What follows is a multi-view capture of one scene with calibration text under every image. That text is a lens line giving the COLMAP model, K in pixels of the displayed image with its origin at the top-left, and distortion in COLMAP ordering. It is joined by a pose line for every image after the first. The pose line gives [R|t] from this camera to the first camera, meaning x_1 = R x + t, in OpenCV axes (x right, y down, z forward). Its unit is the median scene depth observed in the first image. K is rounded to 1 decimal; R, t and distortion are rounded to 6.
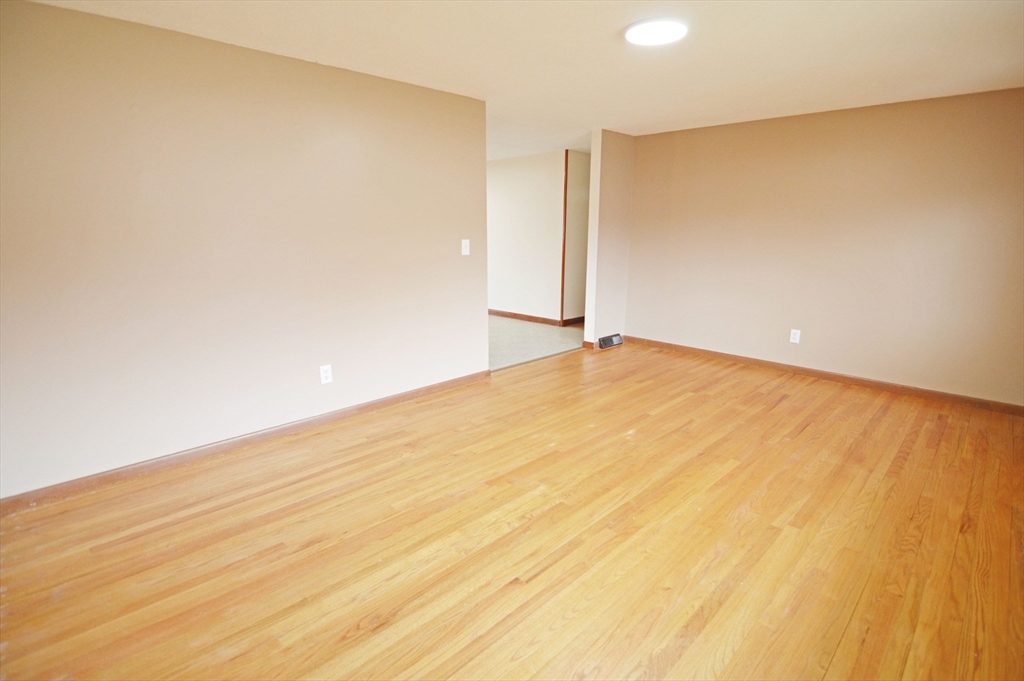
lens RADIAL K [[501.2, 0, 512.0], [0, 501.2, 340.5], [0, 0, 1]] dist [-0.011320, -0.001882]
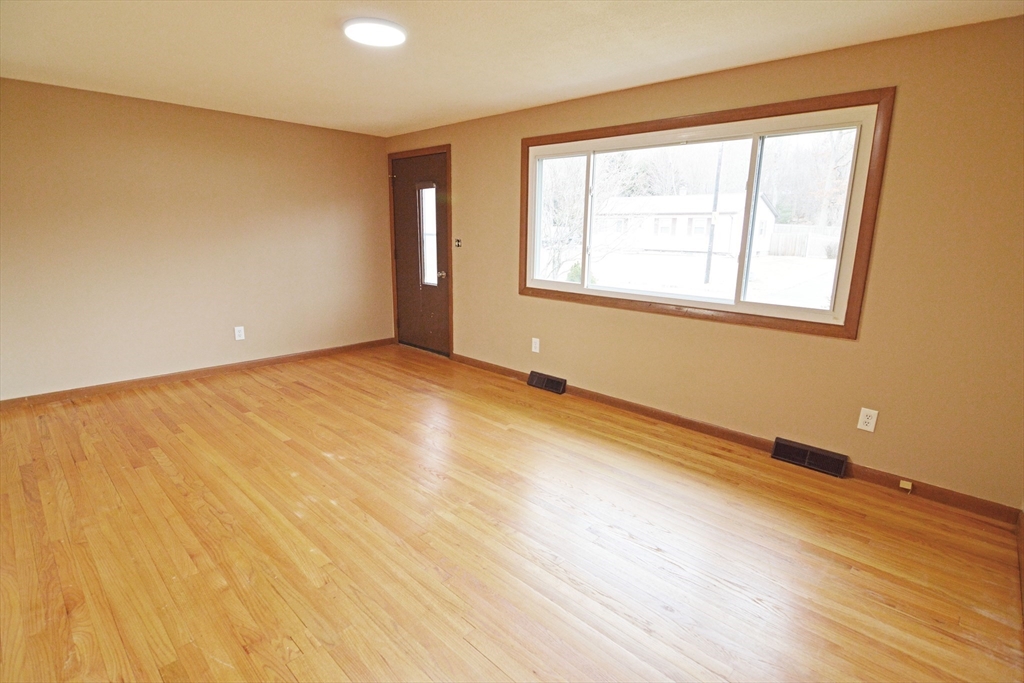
lens RADIAL K [[501.2, 0, 512.0], [0, 501.2, 341.5], [0, 0, 1]] dist [-0.011320, -0.001882]
pose [[-0.022914, -0.220757, 0.975060, -0.592139], [0.203227, 0.953923, 0.220747, -0.141119], [-0.978864, 0.203217, 0.023006, 0.601325]]
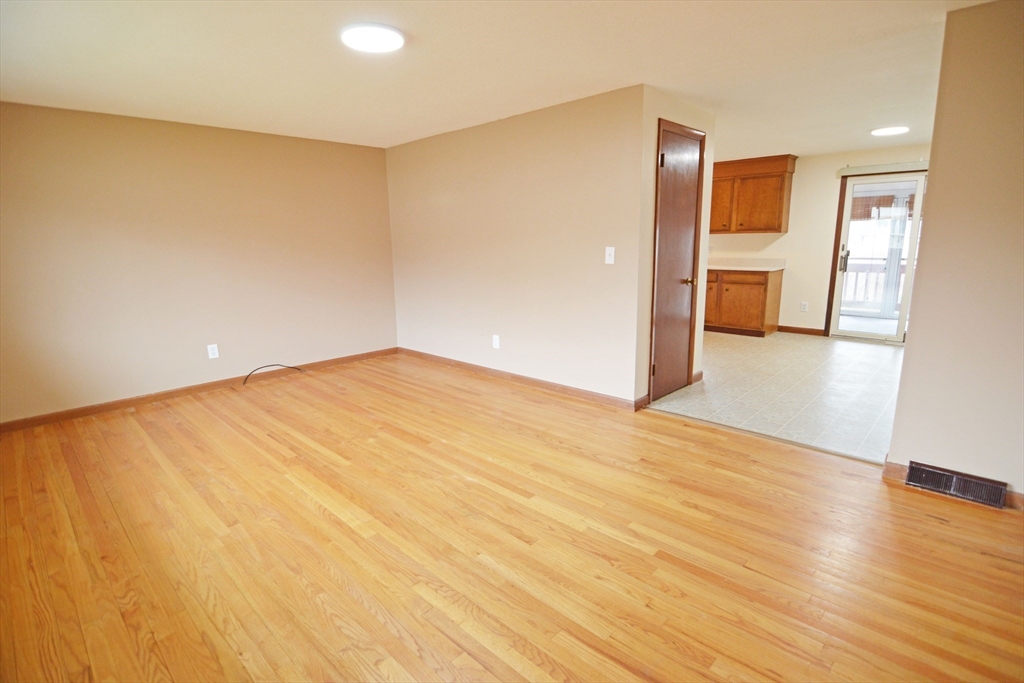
lens RADIAL K [[501.2, 0, 512.0], [0, 501.2, 341.5], [0, 0, 1]] dist [-0.011320, -0.001882]
pose [[0.021169, 0.198869, -0.979797, 0.991982], [-0.202270, 0.960603, 0.190603, -0.206820], [0.979101, 0.194149, 0.060560, 0.953948]]
